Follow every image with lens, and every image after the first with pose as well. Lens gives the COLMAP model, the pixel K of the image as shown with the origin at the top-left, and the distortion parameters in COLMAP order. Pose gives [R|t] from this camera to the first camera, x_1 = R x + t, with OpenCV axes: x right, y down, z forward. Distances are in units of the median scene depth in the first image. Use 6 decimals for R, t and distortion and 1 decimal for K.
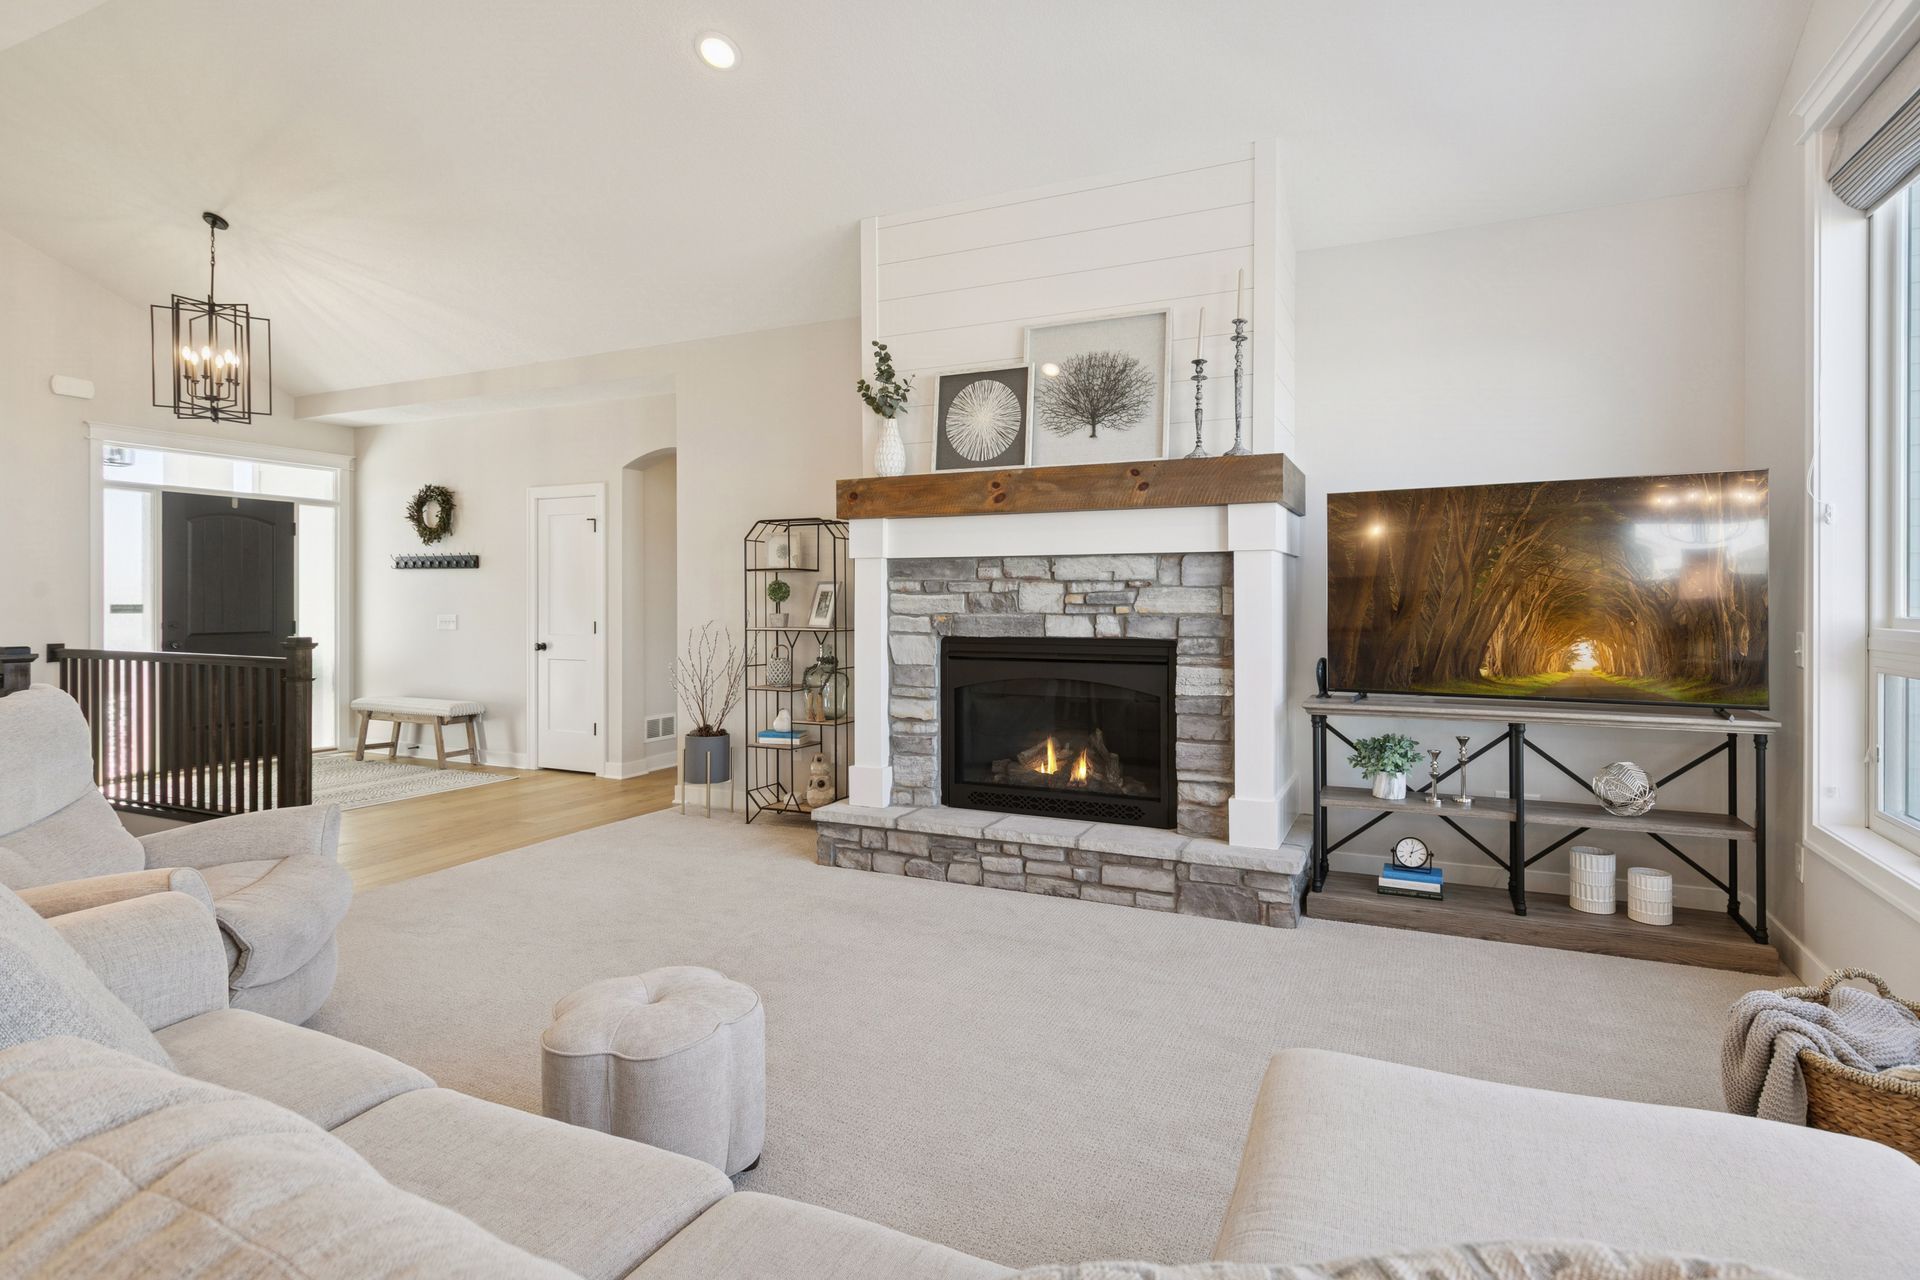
lens RADIAL K [[991.1, 0, 960.4], [0, 991.1, 595.8], [0, 0, 1]] dist [0.007302, -0.000177]
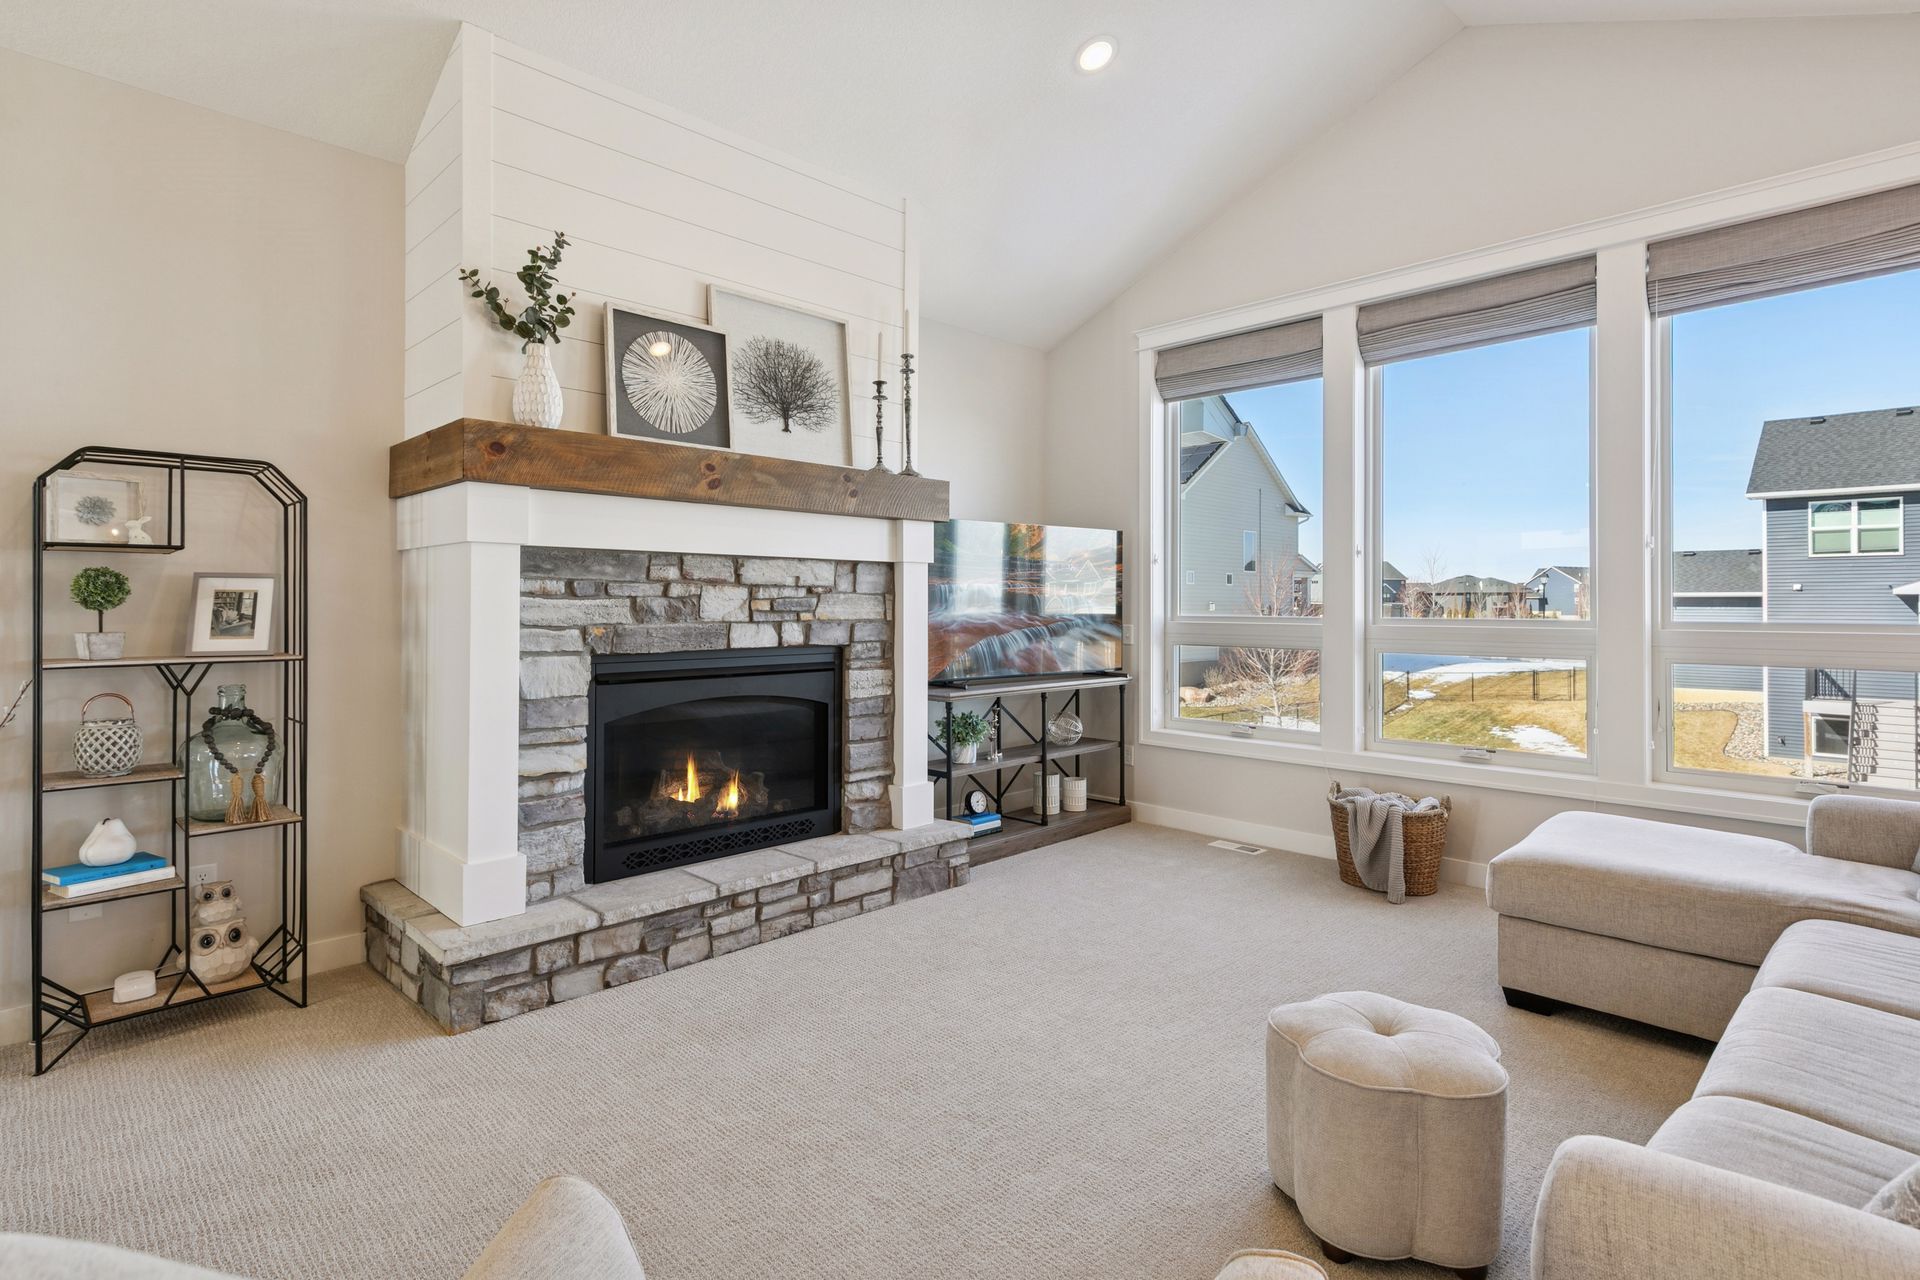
lens RADIAL K [[954.8, 0, 969.0], [0, 954.8, 592.6], [0, 0, 1]] dist [0.011703, -0.000135]
pose [[0.329547, 0.014849, 0.944022, -0.641452], [-0.003116, 0.999888, -0.014640, 0.003881], [-0.944134, 0.001883, 0.329557, 0.530184]]
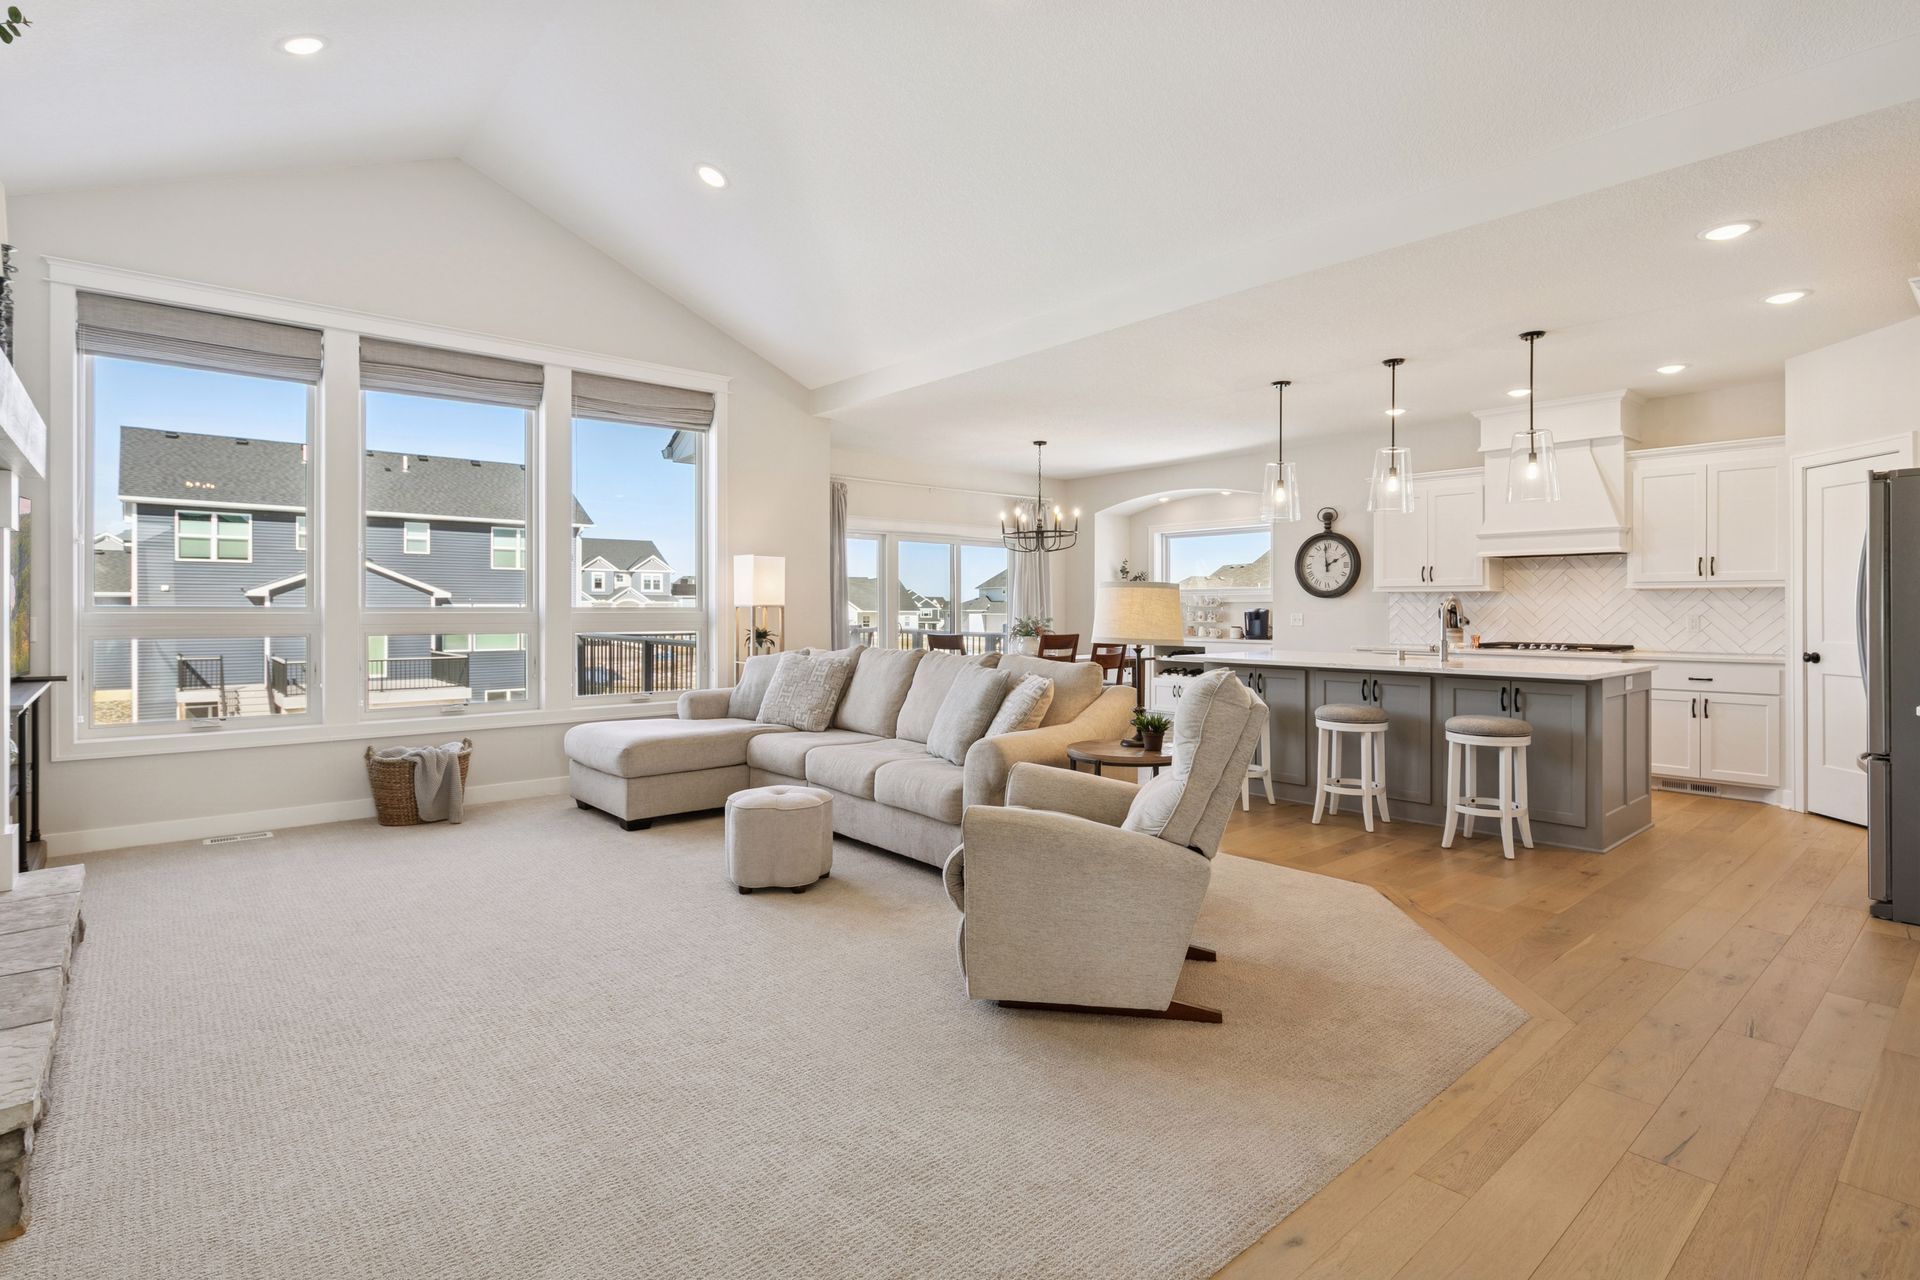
lens RADIAL K [[938.0, 0, 964.4], [0, 938.0, 609.7], [0, 0, 1]] dist [-0.006047, -0.001626]
pose [[-0.919026, 0.001272, 0.394195, -0.679582], [0.001213, 0.999999, -0.000397, 0.020686], [-0.394195, 0.000113, -0.919027, 1.269388]]
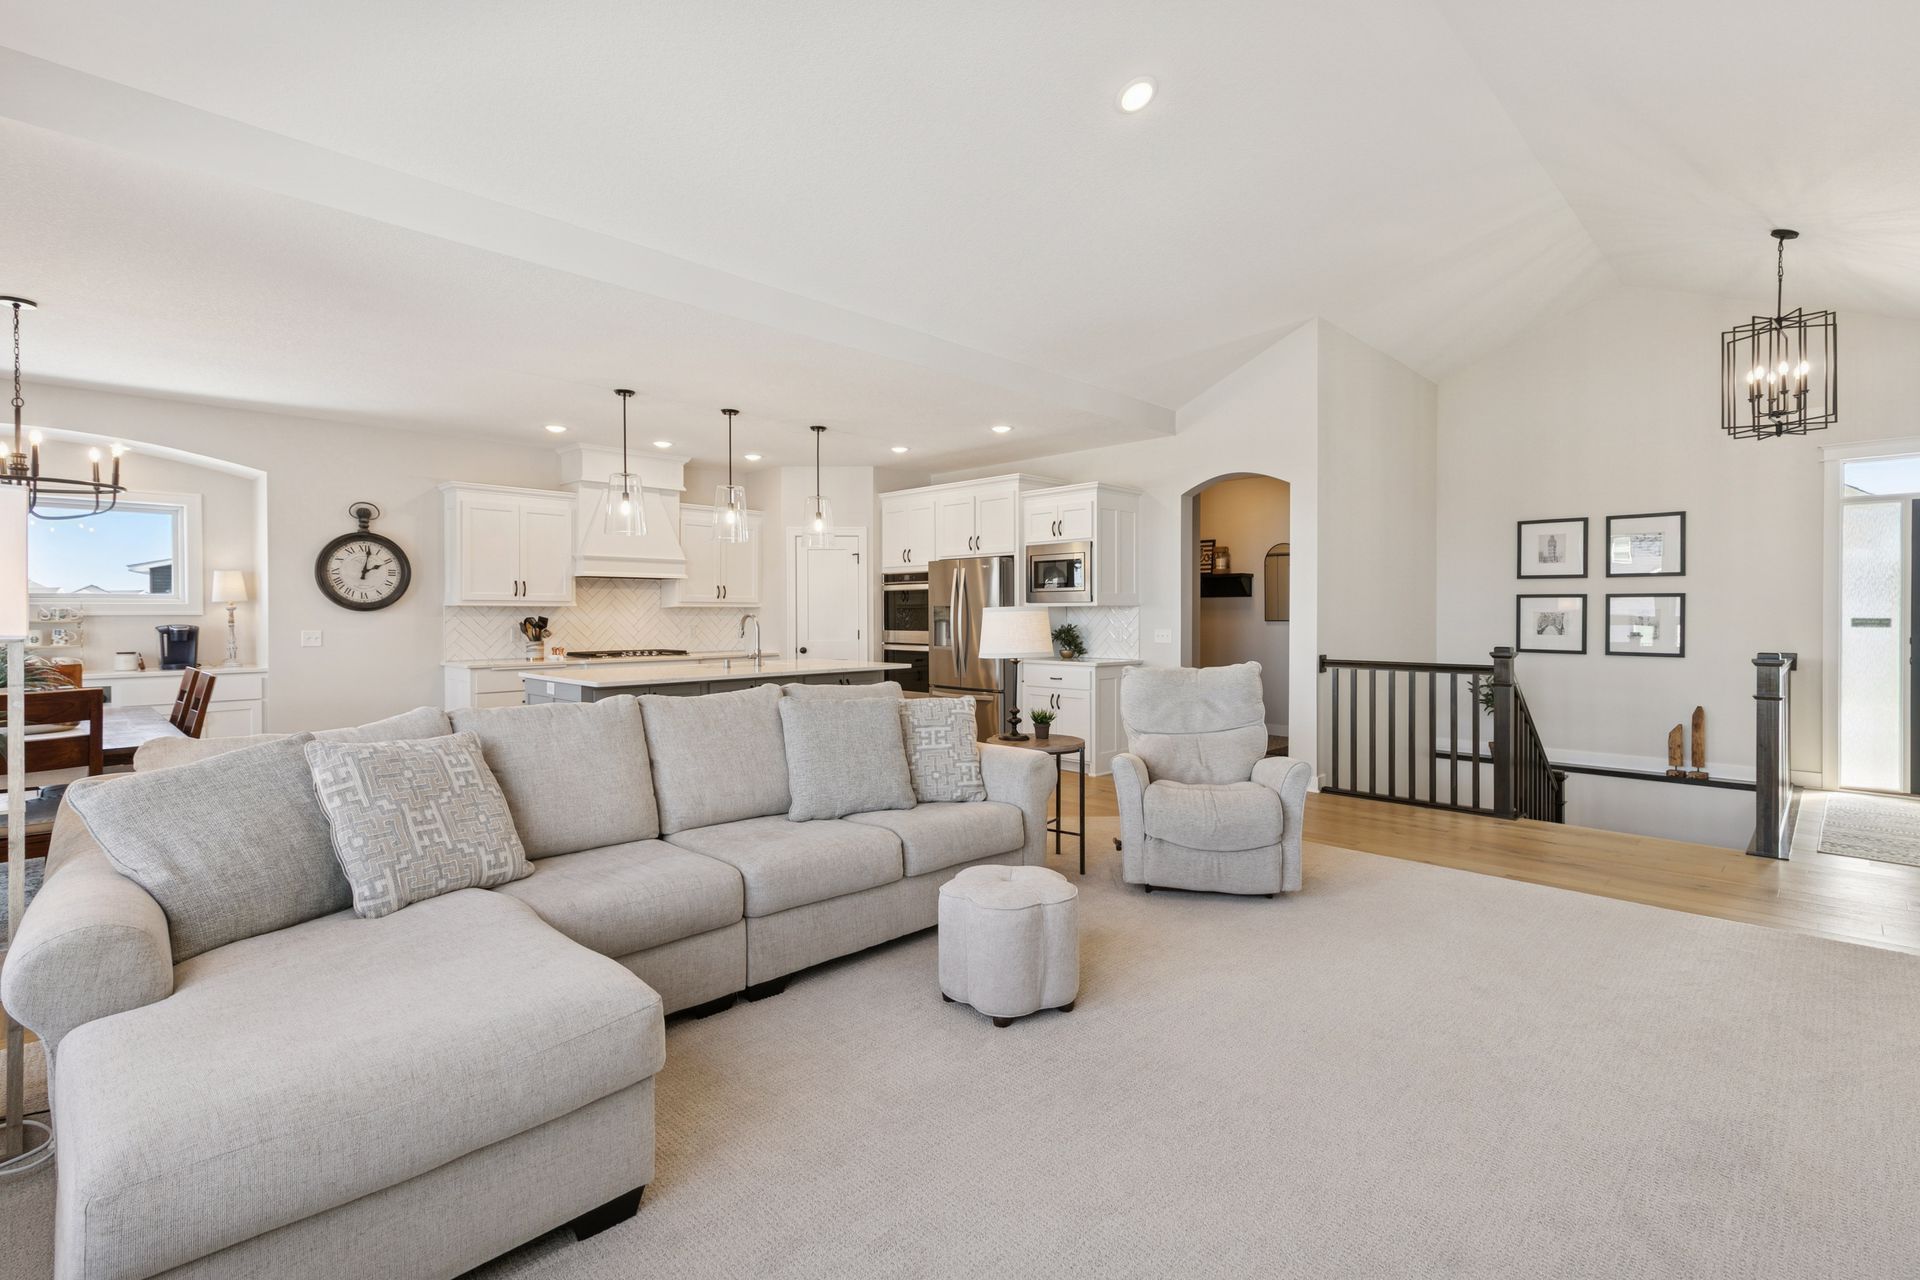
lens RADIAL K [[877.3, 0, 966.6], [0, 877.3, 614.9], [0, 0, 1]] dist [0.011534, -0.000207]
pose [[-0.325573, 0.004911, -0.945504, 0.473896], [0.003184, 0.999987, 0.004098, 0.000410], [0.945511, -0.001676, -0.325584, 0.675917]]
